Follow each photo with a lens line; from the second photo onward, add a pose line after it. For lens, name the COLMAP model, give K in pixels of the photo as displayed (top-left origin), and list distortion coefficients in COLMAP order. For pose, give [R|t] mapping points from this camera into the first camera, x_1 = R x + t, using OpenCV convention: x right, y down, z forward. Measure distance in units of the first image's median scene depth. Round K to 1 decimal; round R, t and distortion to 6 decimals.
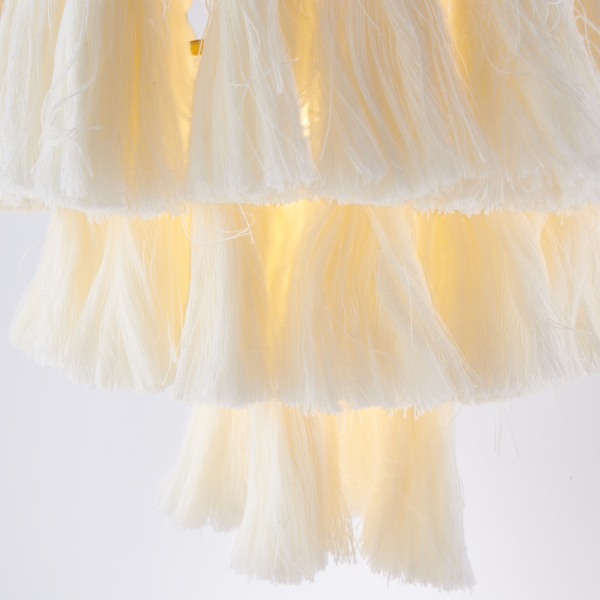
lens RADIAL K [[970.7, 0, 299.5], [0, 970.7, 300.6], [0, 0, 1]] dist [0.041080, 0.000000]
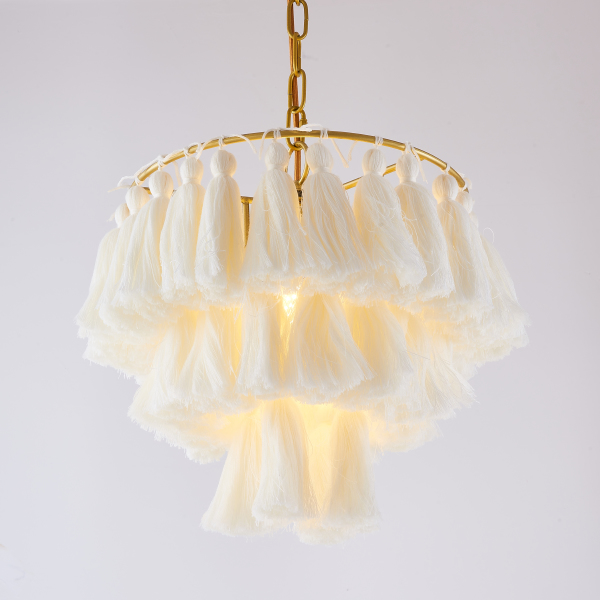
lens RADIAL K [[1951.5, 0, 305.9], [0, 1951.5, 270.2], [0, 0, 1]] dist [0.183174, 0.000000]
pose [[0.996779, 0.024811, 0.076267, -0.322389], [0.013620, 0.884767, -0.465835, 1.961084], [-0.079036, 0.465373, 0.881579, -3.063694]]
